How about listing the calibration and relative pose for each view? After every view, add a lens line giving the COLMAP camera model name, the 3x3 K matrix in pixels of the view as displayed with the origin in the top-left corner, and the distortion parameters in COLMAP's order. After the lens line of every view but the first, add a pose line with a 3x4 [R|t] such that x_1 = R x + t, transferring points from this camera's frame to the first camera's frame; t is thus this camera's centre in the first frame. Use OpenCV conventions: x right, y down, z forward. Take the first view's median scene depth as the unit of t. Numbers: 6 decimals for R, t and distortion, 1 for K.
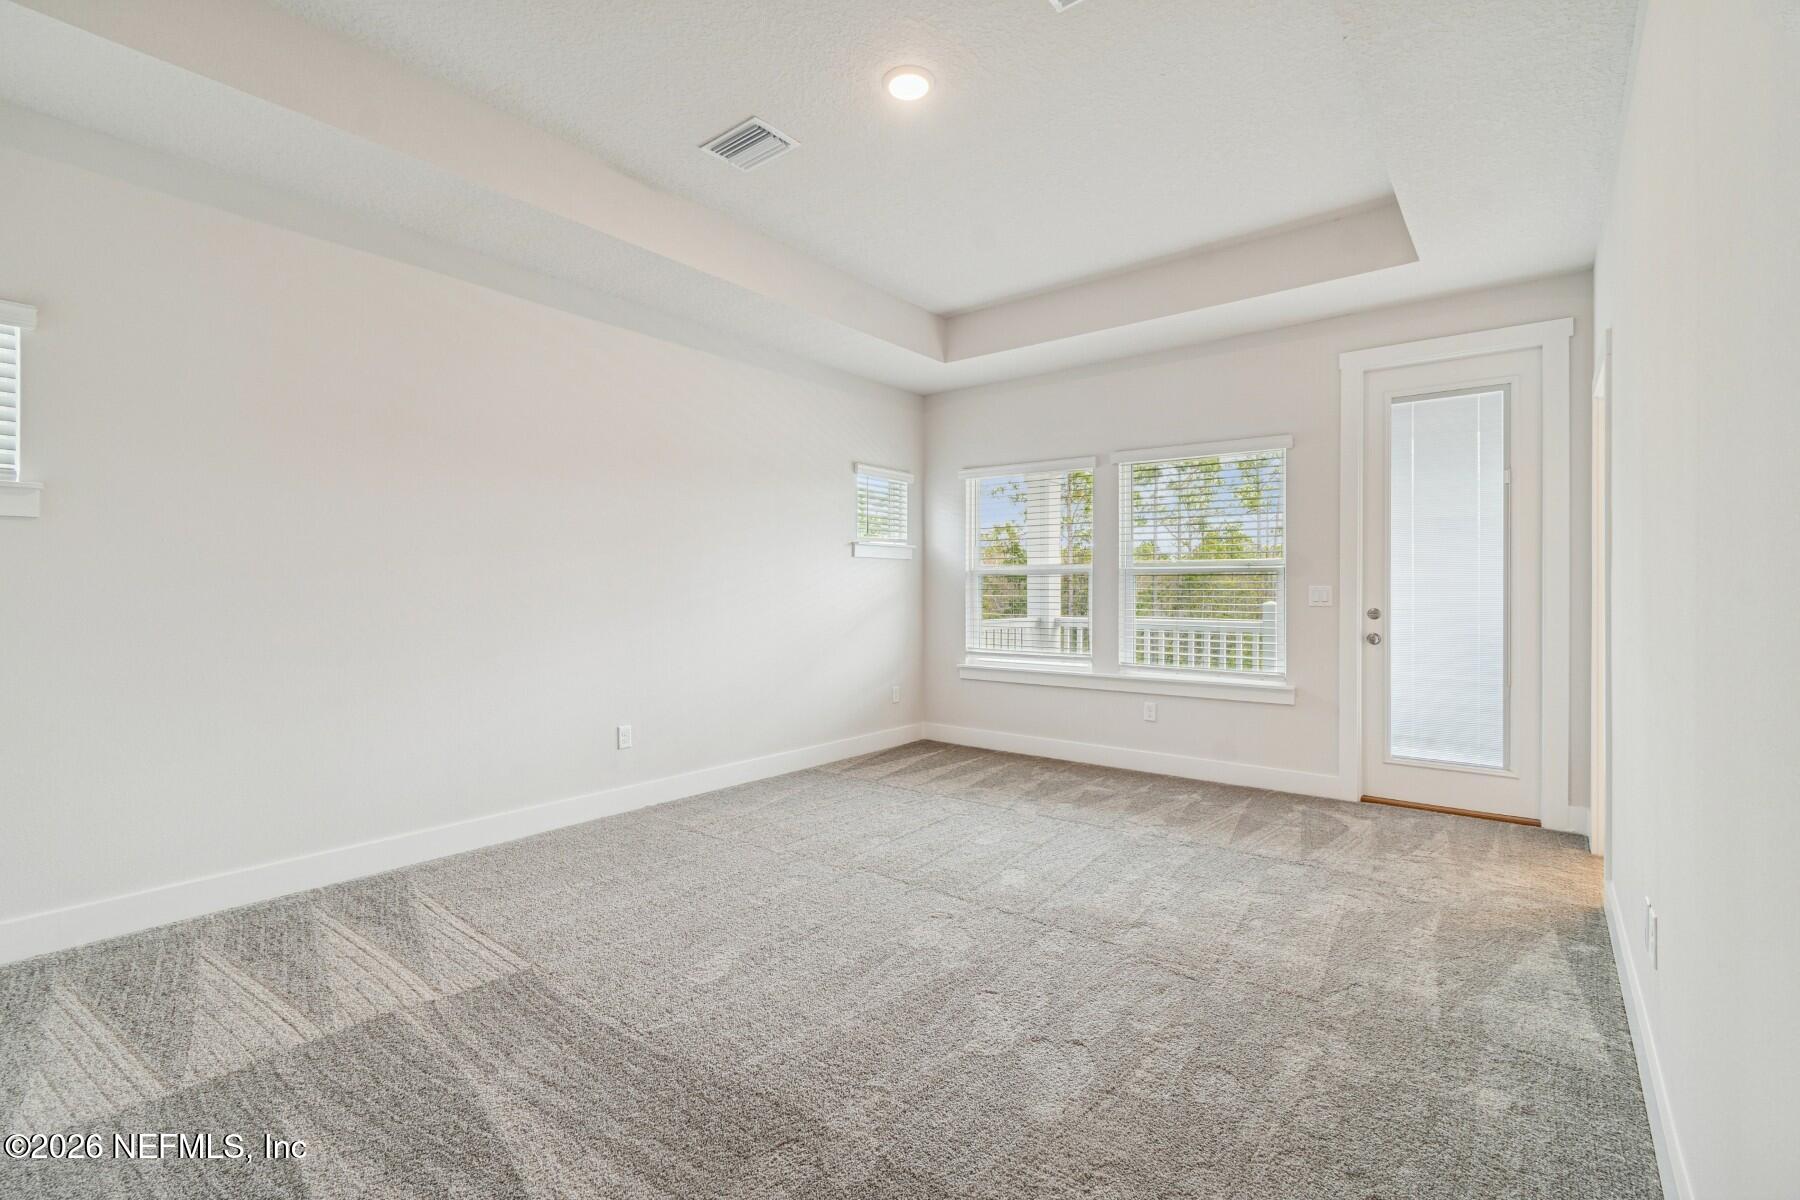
lens RADIAL K [[798.2, 0, 899.1], [0, 798.2, 588.4], [0, 0, 1]] dist [0.001156, -0.003595]
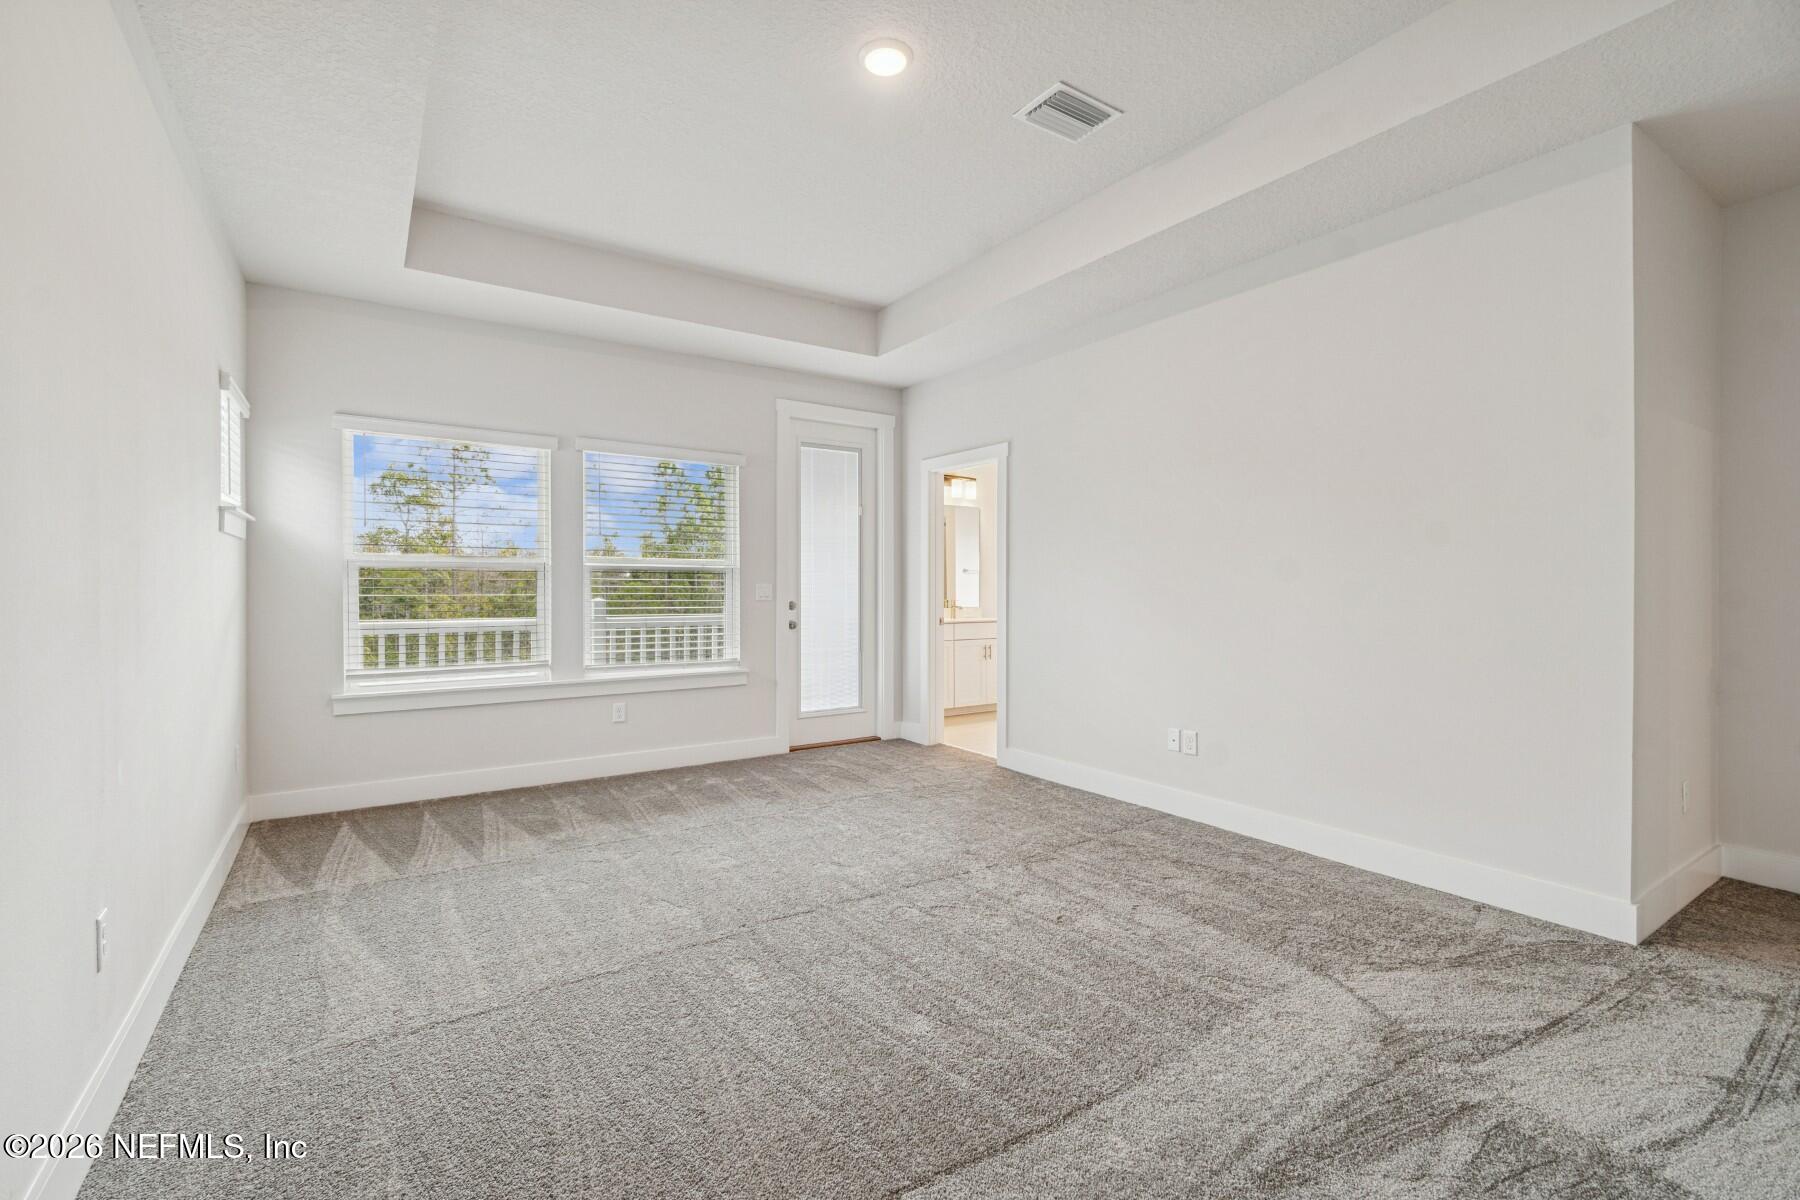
lens RADIAL K [[798.2, 0, 862.2], [0, 798.2, 593.9], [0, 0, 1]] dist [0.001156, -0.003595]
pose [[0.317288, -0.009573, 0.948281, -0.556300], [-0.001031, 0.999945, 0.010440, -0.000861], [-0.948329, -0.004290, 0.317261, 0.446067]]
